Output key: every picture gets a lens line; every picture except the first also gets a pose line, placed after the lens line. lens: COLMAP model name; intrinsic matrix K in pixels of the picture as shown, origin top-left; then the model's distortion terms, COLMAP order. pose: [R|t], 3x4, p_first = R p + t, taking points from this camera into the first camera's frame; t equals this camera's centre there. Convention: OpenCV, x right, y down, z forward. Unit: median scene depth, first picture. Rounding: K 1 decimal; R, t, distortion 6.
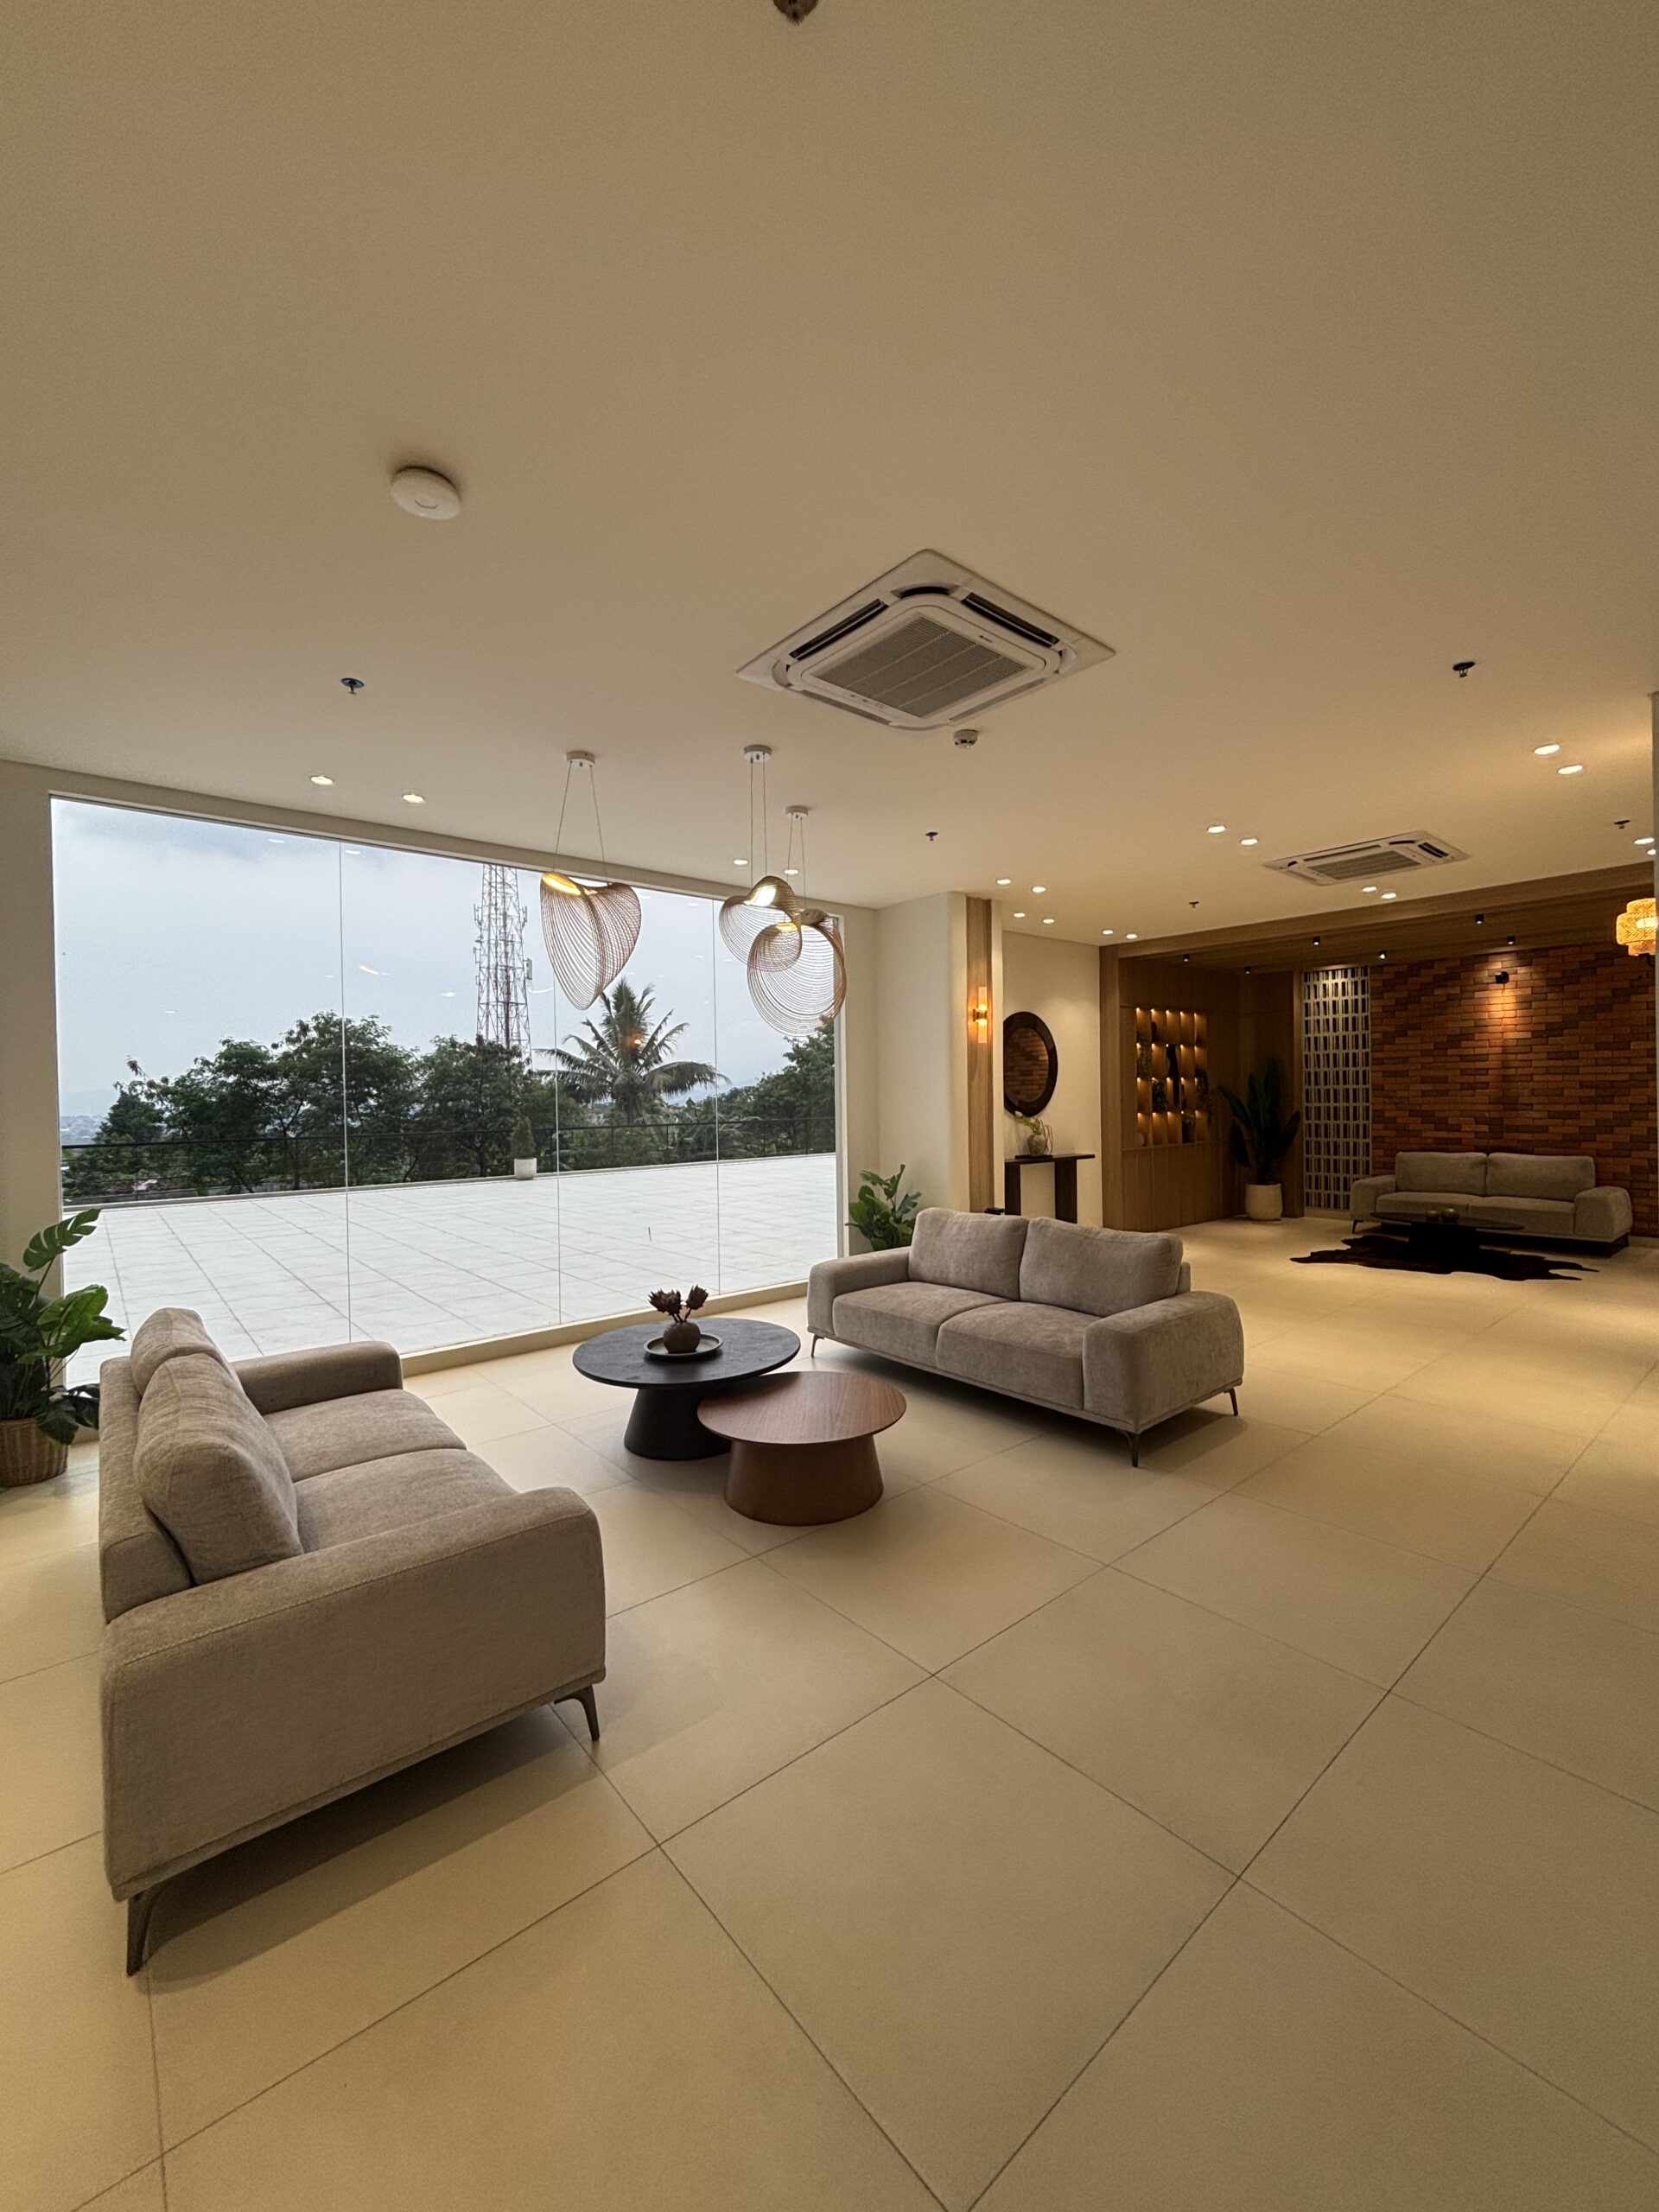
lens RADIAL K [[888.1, 0, 837.6], [0, 888.1, 1107.1], [0, 0, 1]] dist [-0.002512, -0.000431]
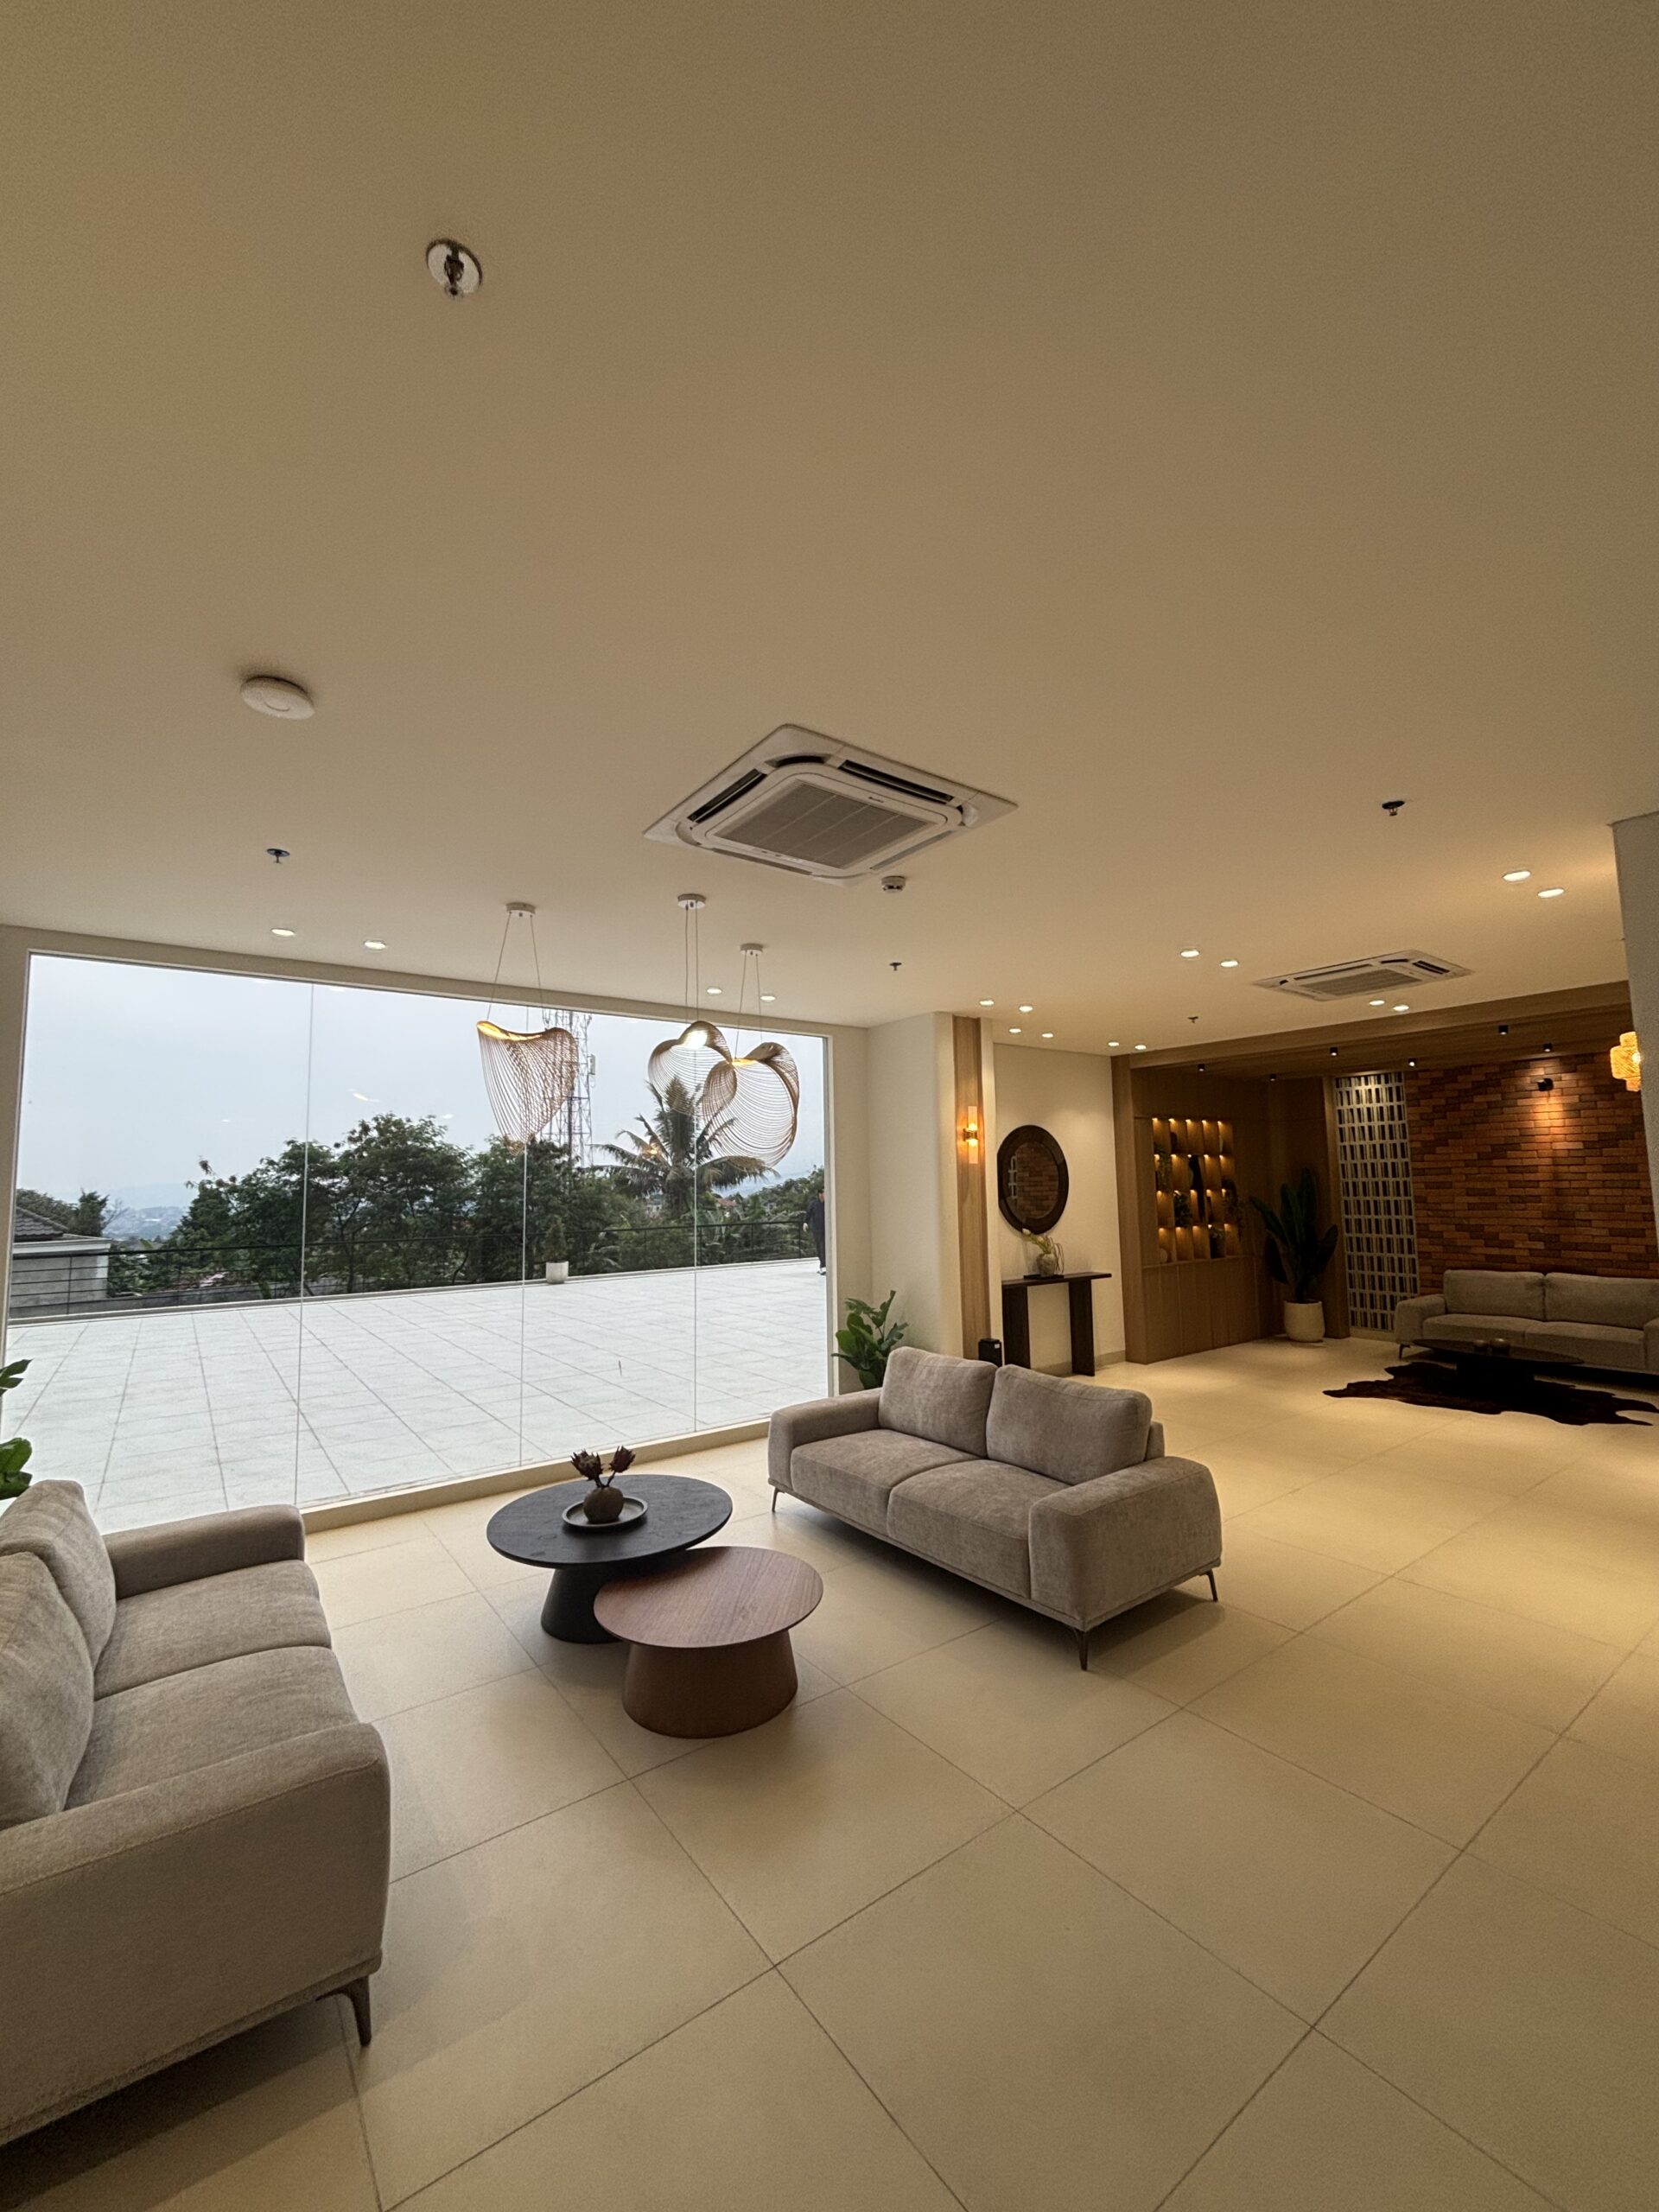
lens RADIAL K [[888.9, 0, 839.4], [0, 888.9, 1107.3], [0, 0, 1]] dist [-0.000719, 0.000207]
pose [[0.997914, -0.007720, -0.064097, 0.060128], [0.001221, 0.994904, -0.100823, -0.027620], [0.064549, 0.100534, 0.992838, 0.015282]]
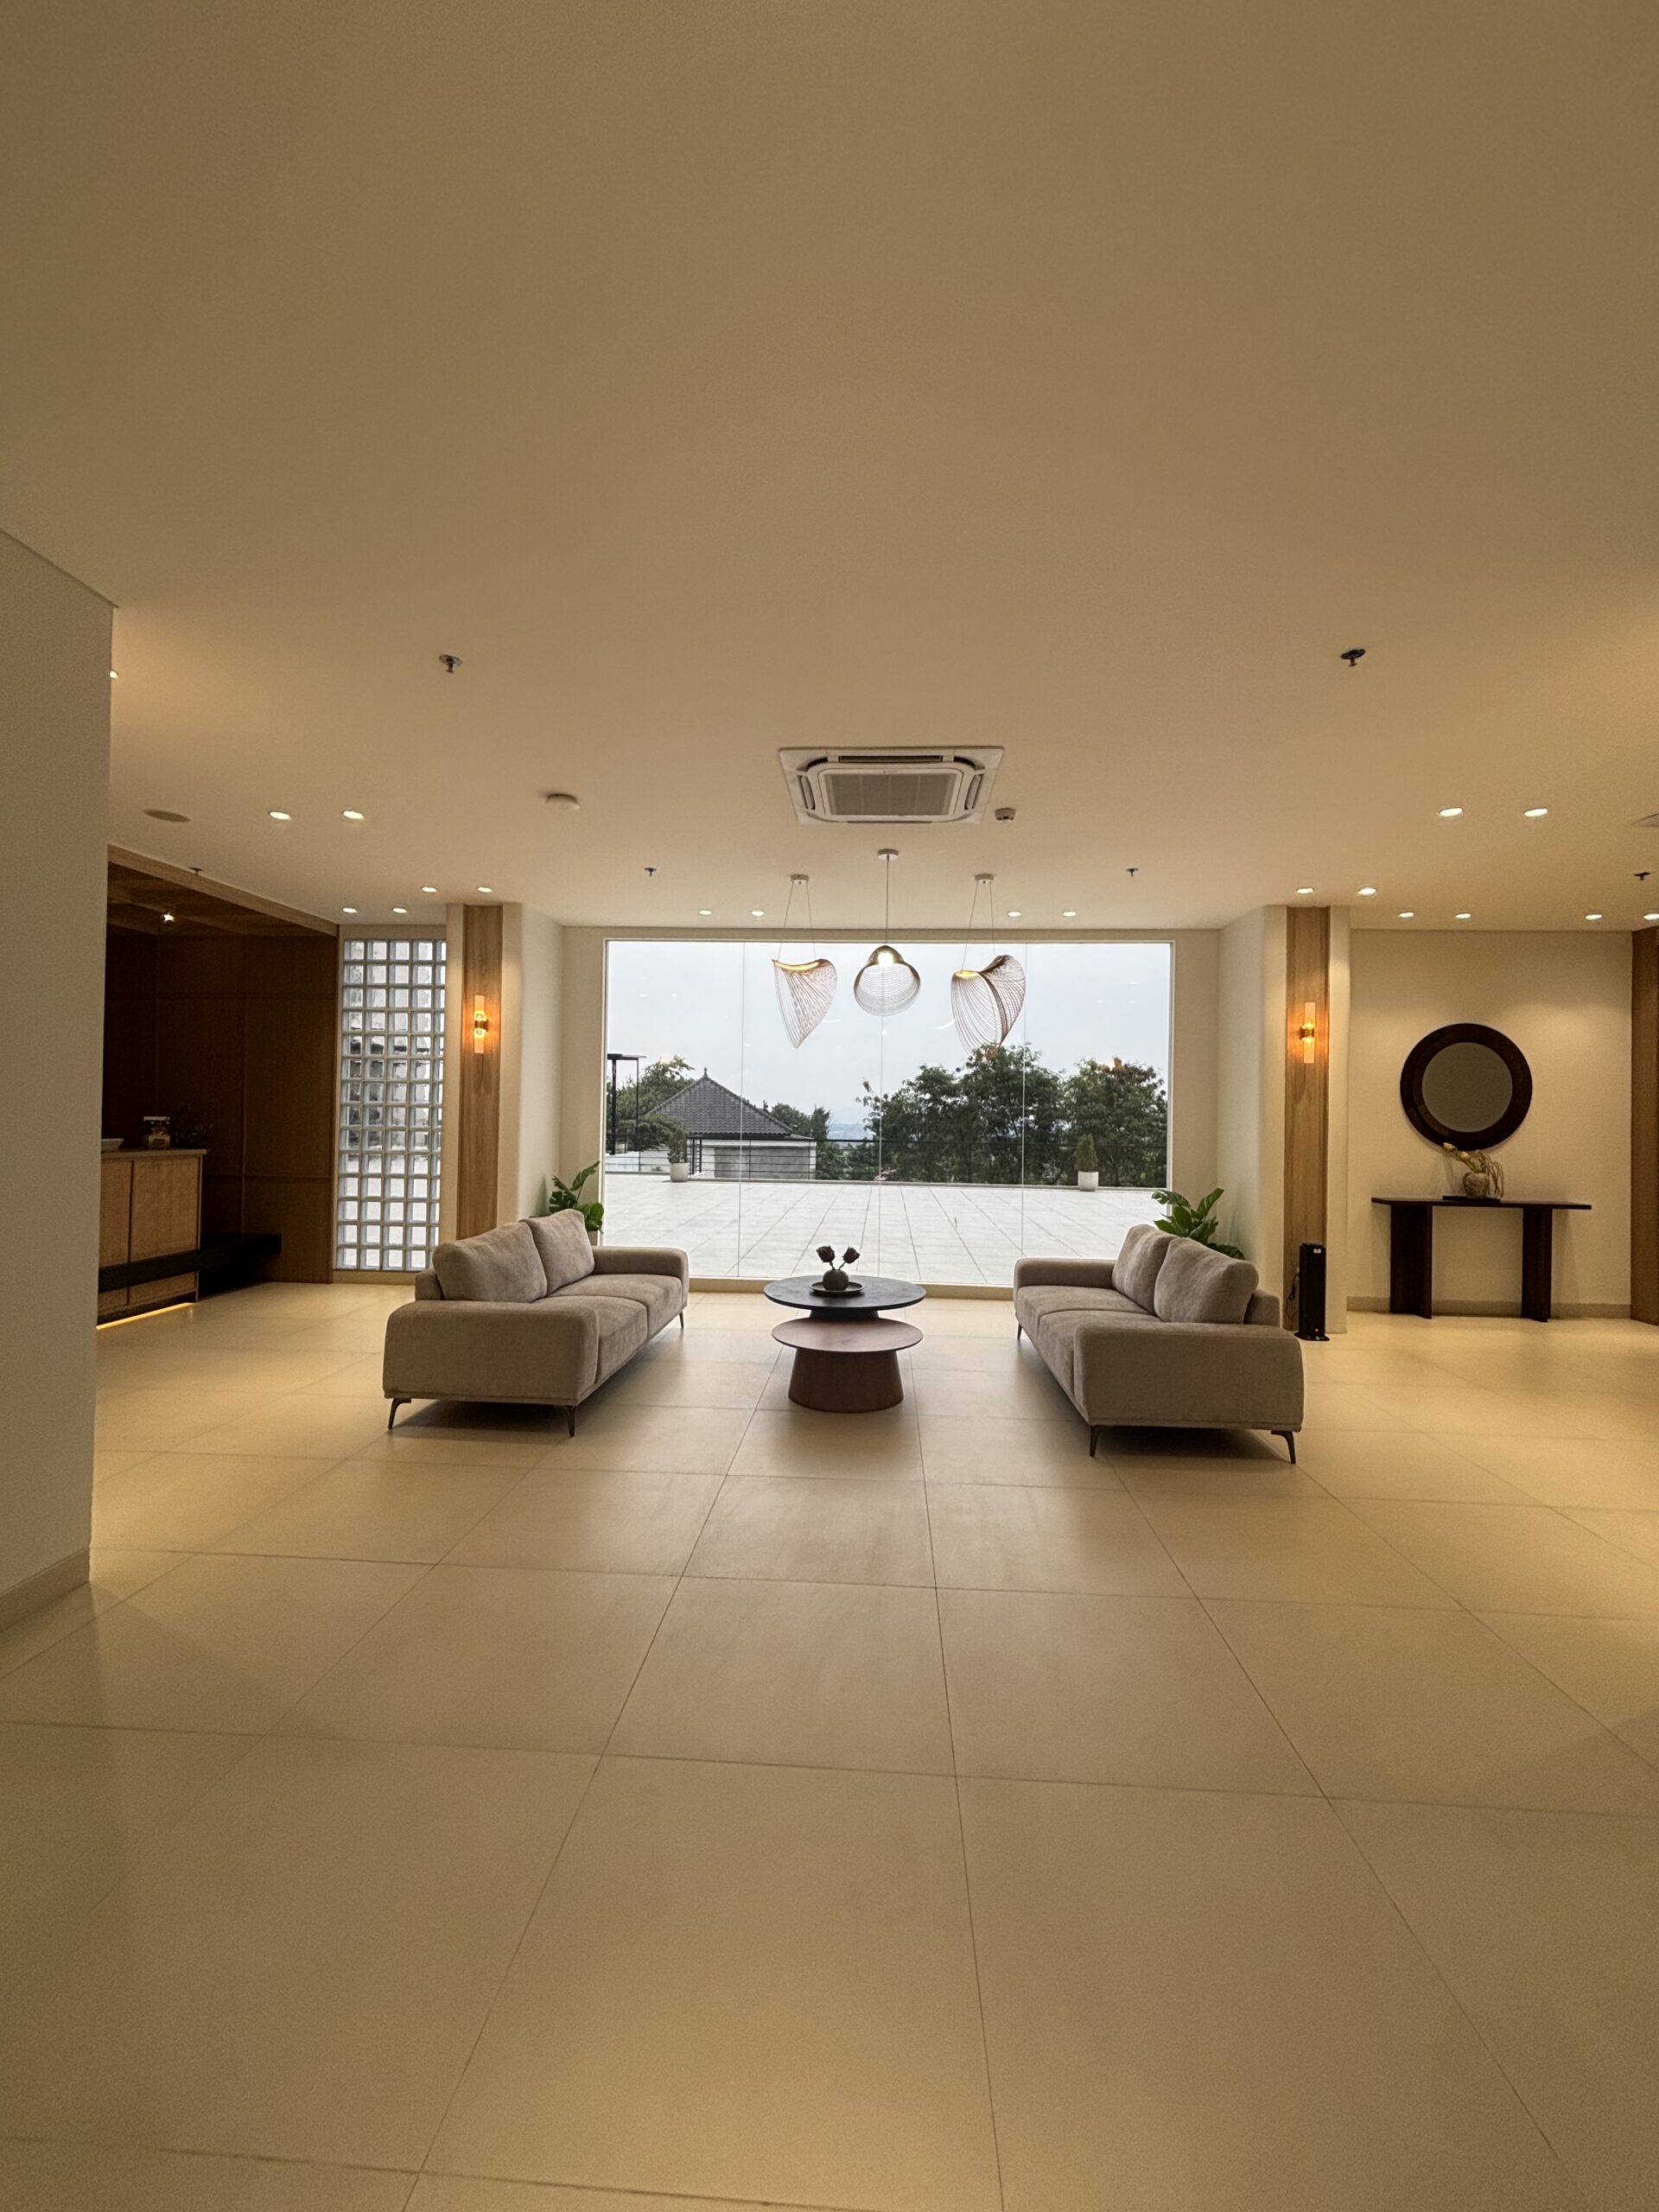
lens RADIAL K [[888.9, 0, 839.4], [0, 888.9, 1107.3], [0, 0, 1]] dist [-0.000719, 0.000207]
pose [[0.724362, 0.021216, -0.689094, 0.339262], [-0.037567, 0.999256, -0.008724, -0.000054], [0.688396, 0.032207, 0.724620, -0.006733]]
